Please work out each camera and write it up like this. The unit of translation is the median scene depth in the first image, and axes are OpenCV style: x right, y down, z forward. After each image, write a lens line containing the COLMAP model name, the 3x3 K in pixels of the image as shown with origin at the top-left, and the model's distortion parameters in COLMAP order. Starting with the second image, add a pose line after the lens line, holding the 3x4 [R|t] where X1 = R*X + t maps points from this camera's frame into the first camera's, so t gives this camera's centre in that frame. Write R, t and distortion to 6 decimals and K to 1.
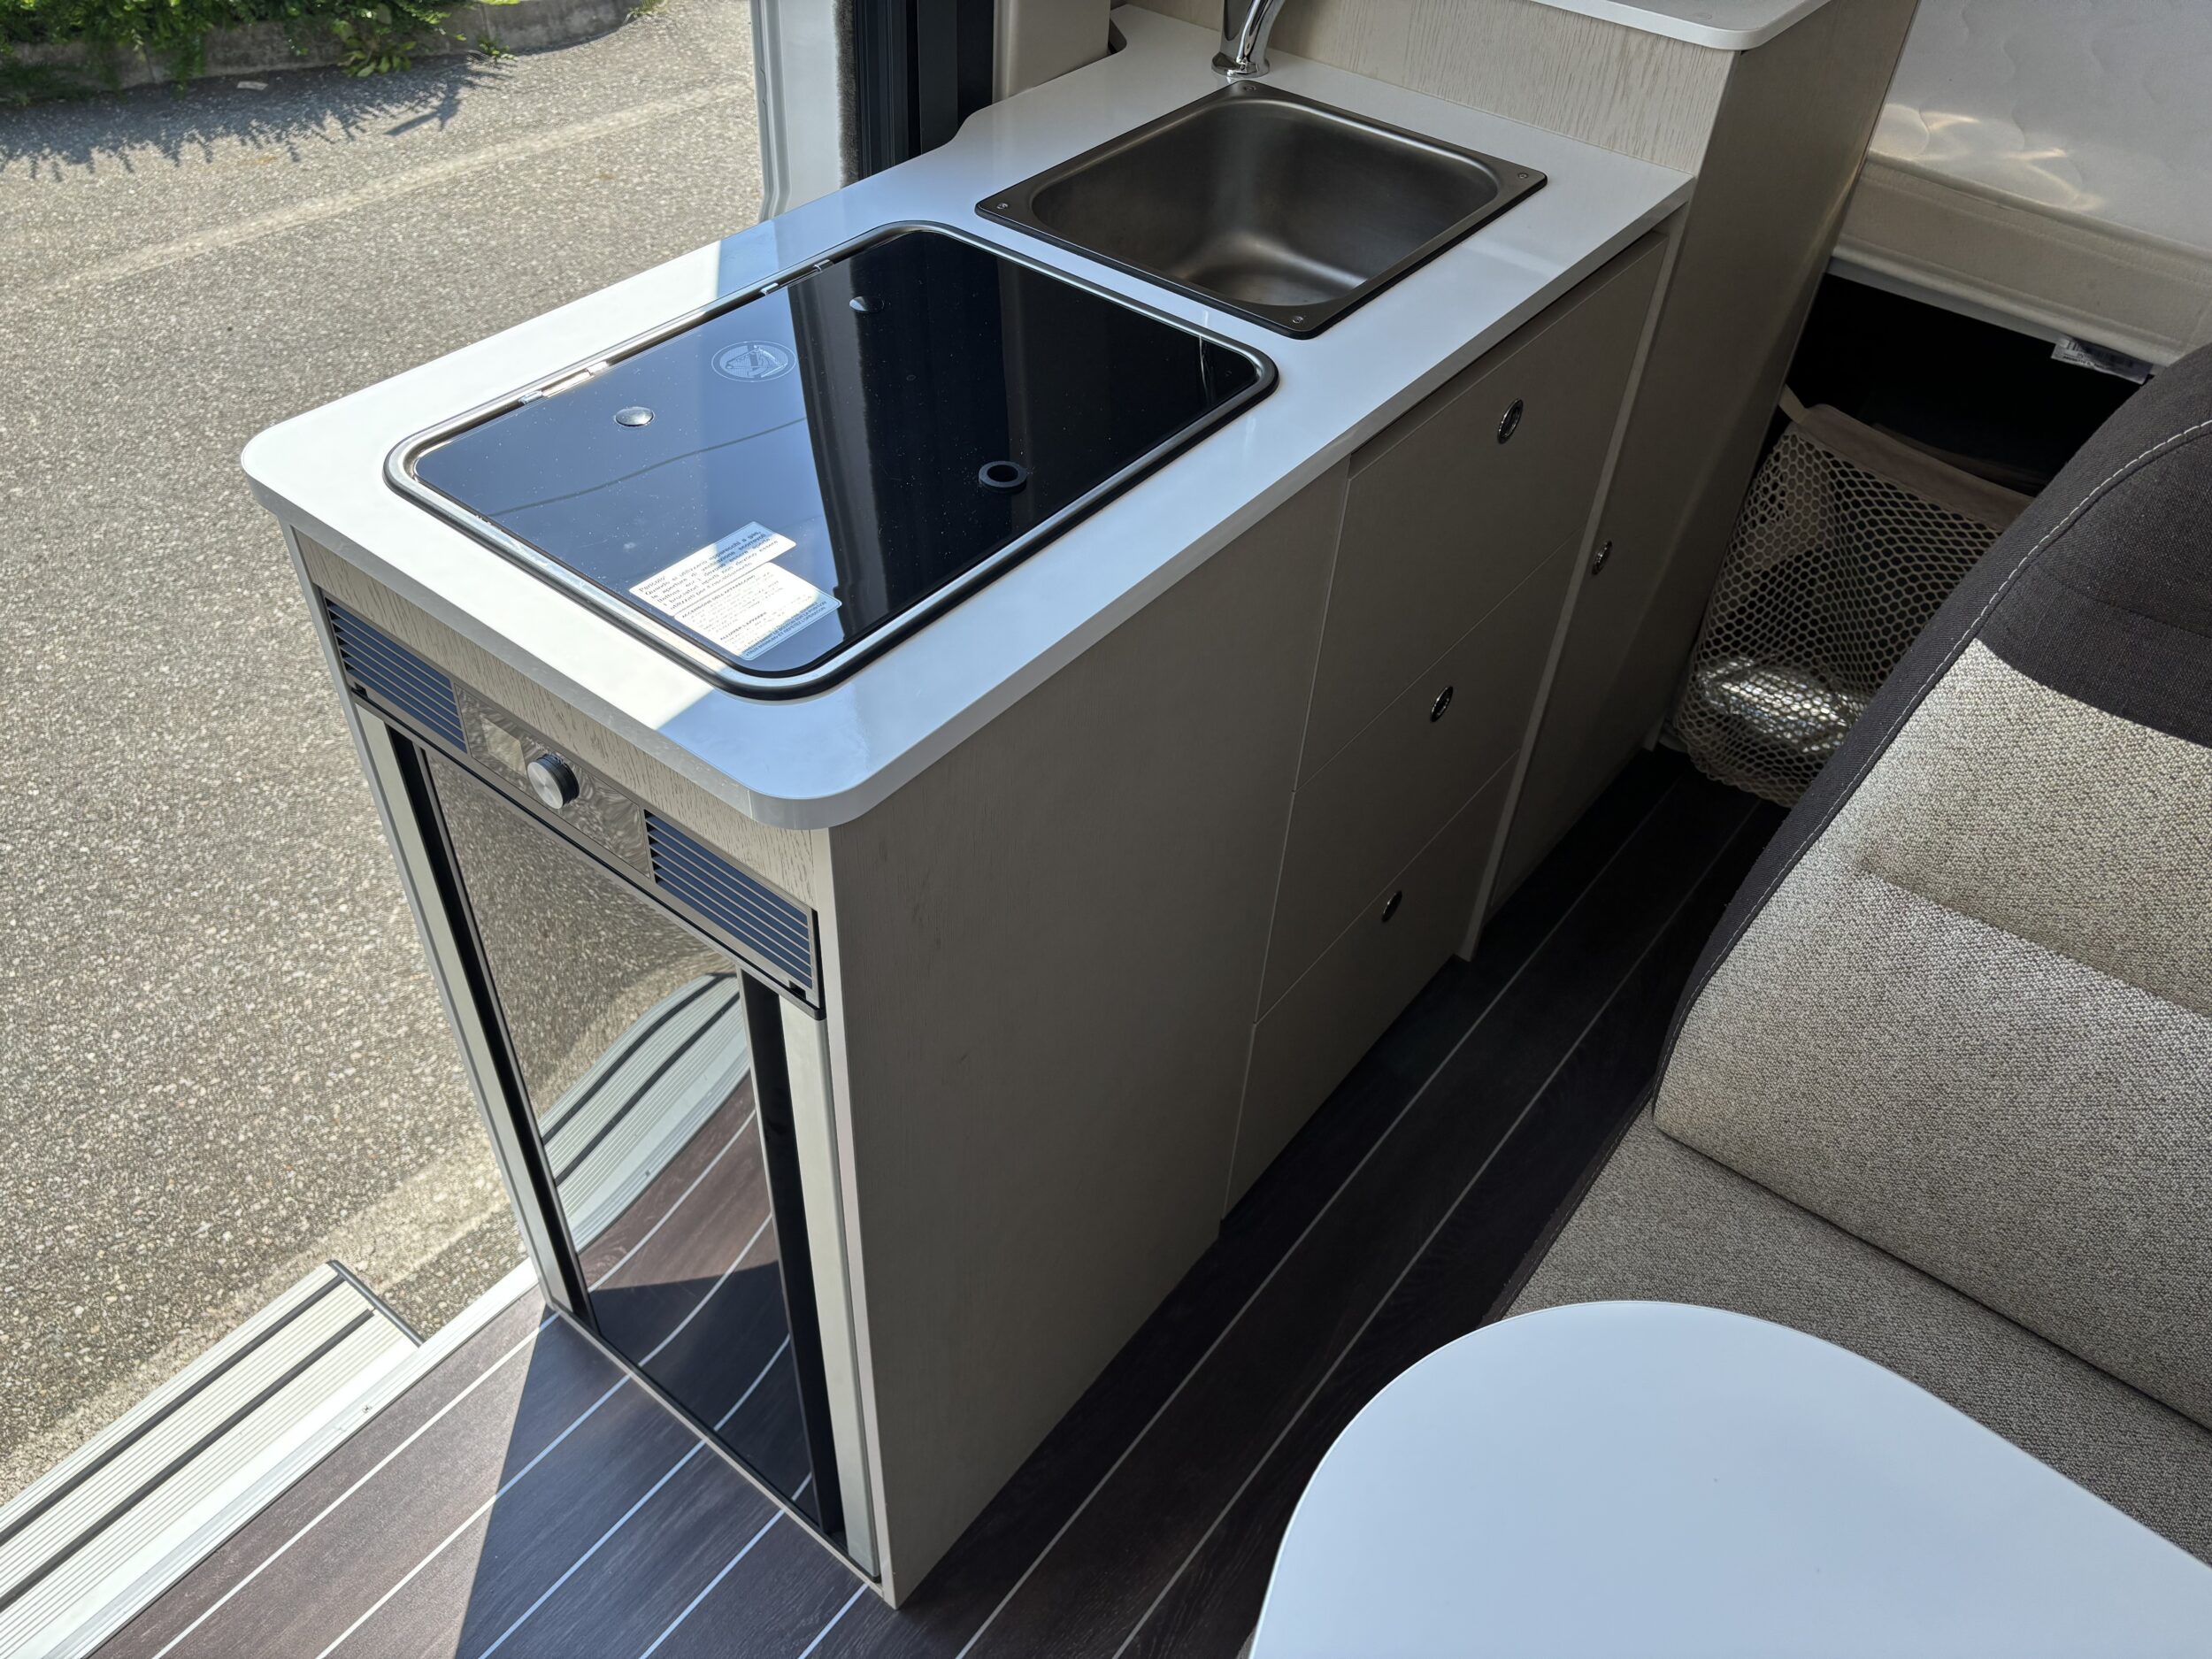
lens RADIAL K [[1673.5, 0, 1093.5], [0, 1673.5, 825.1], [0, 0, 1]] dist [0.057280, -0.056455]
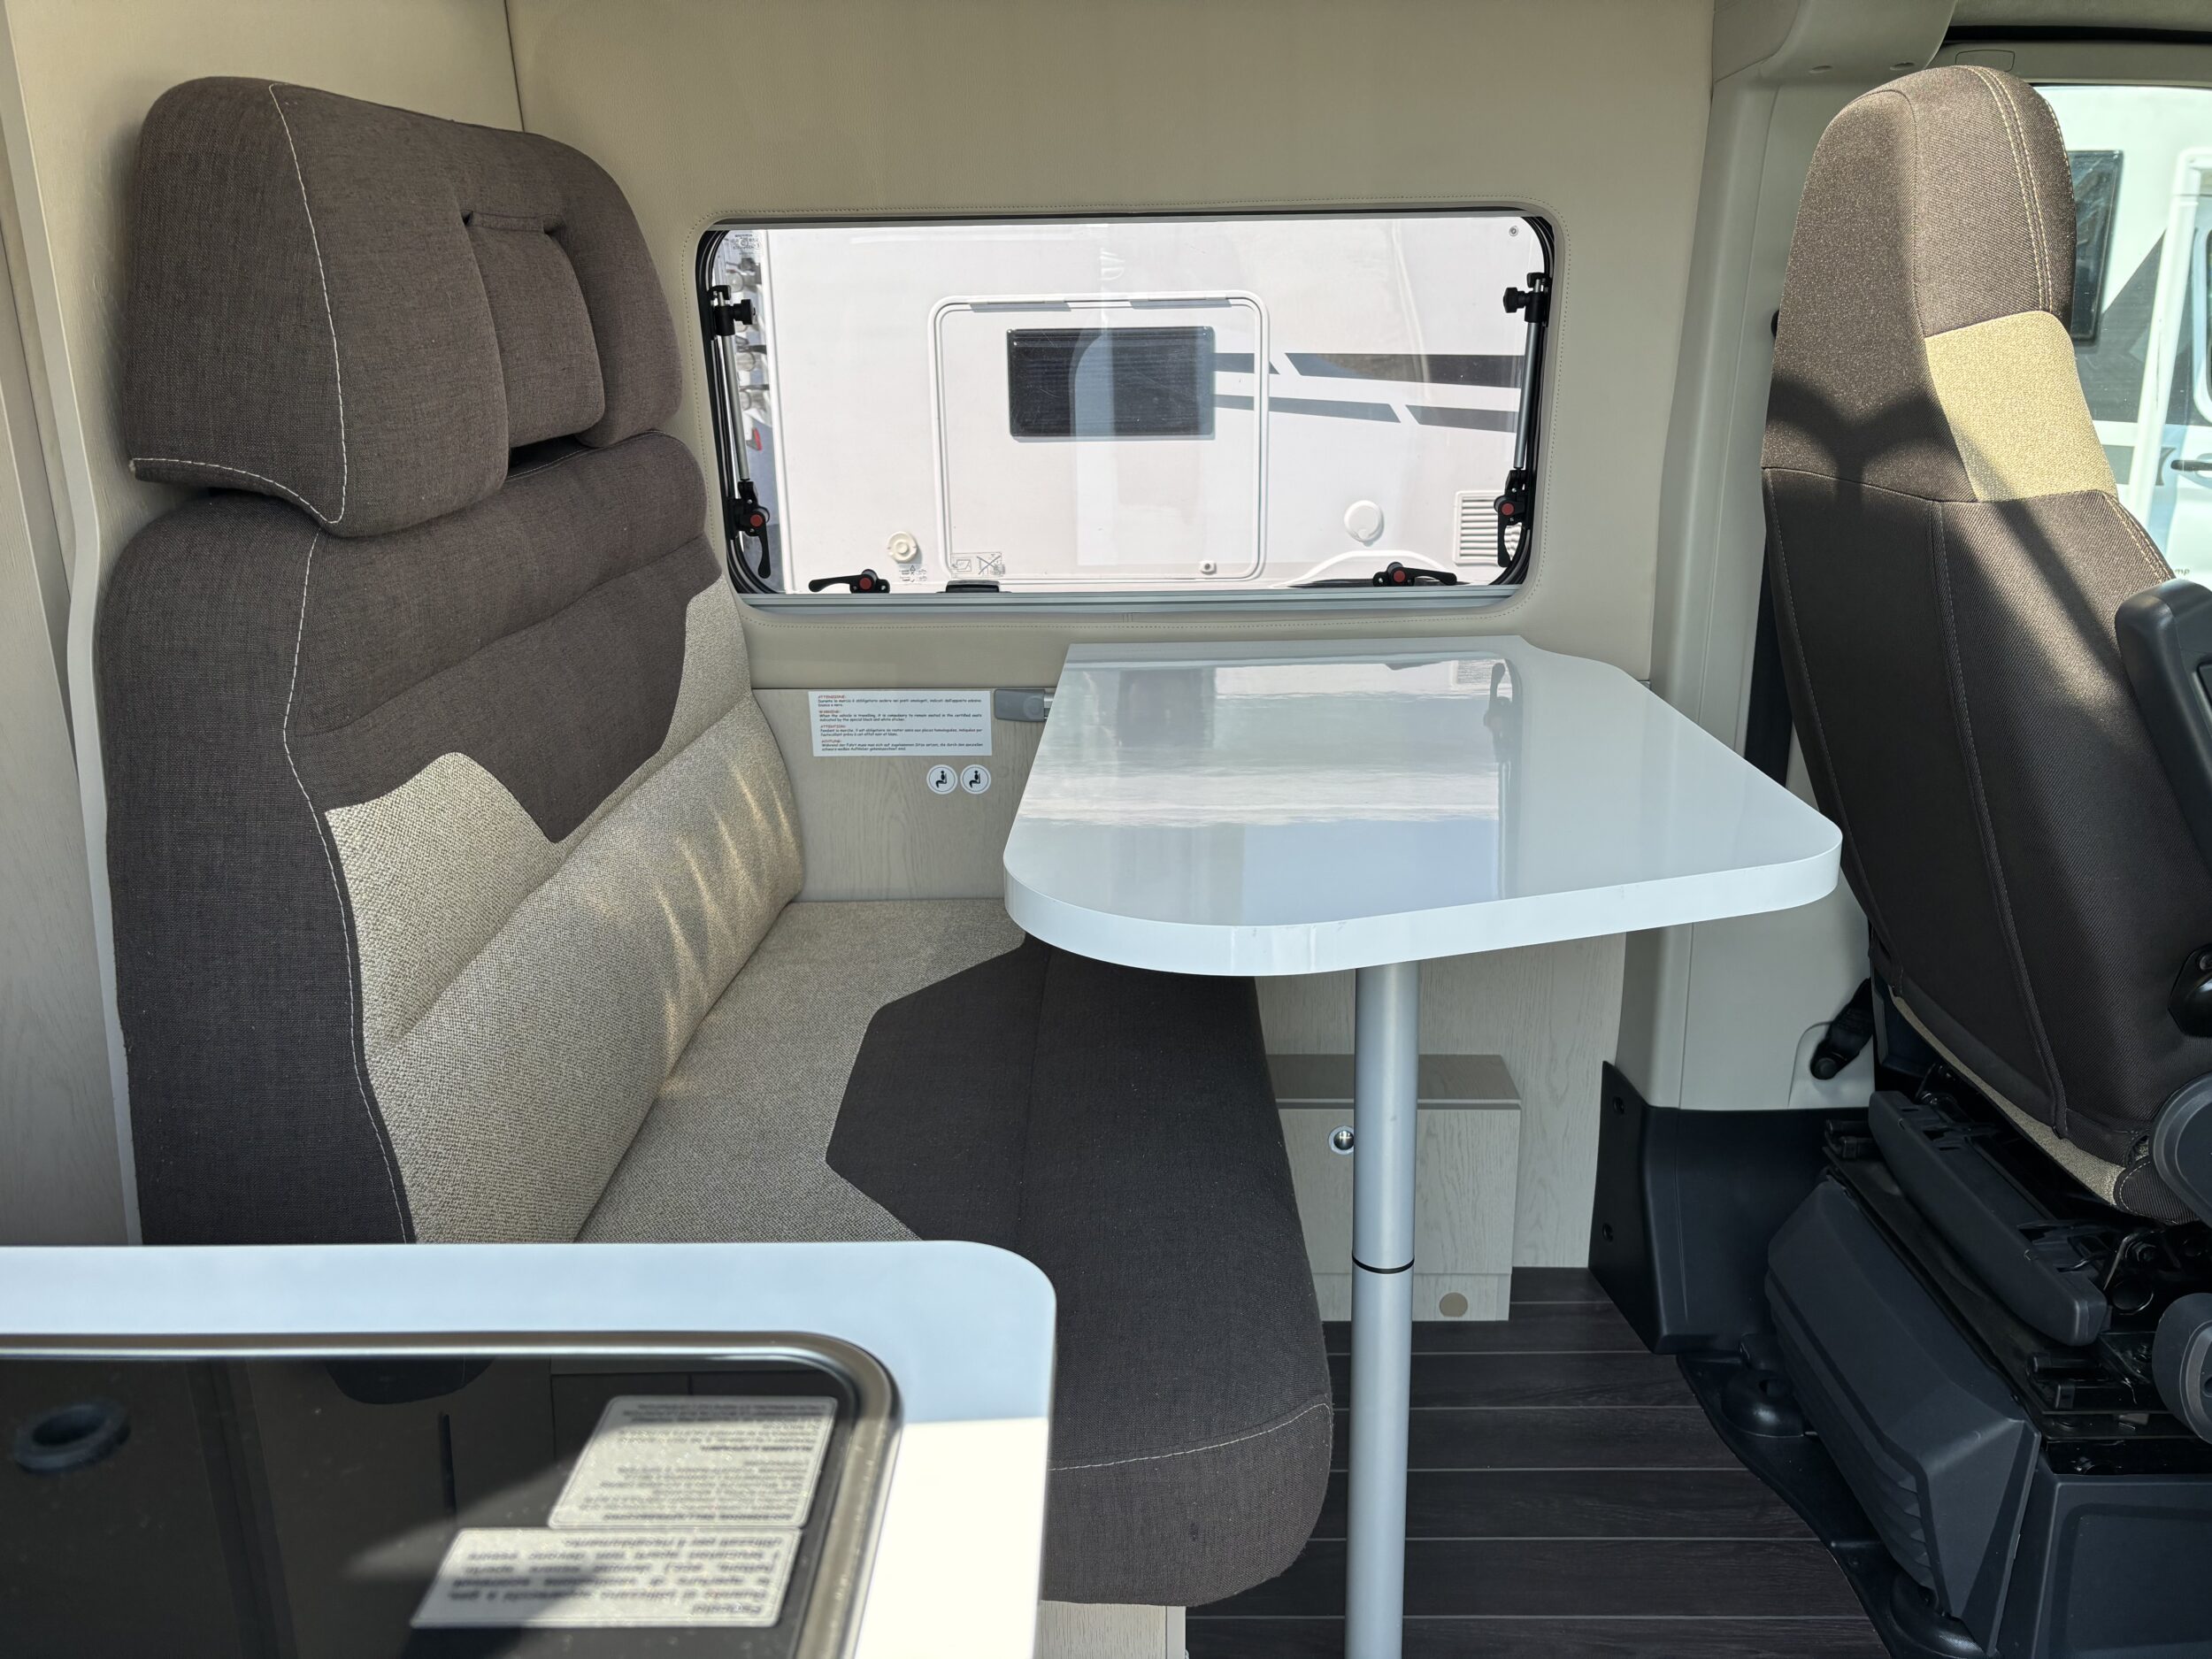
lens RADIAL K [[1676.8, 0, 1111.6], [0, 1676.8, 825.8], [0, 0, 1]] dist [0.052136, -0.050513]
pose [[-0.616466, -0.249852, 0.746689, -0.641654], [0.528868, 0.571162, 0.627752, -0.520528], [-0.583325, 0.781887, -0.219963, 0.904048]]
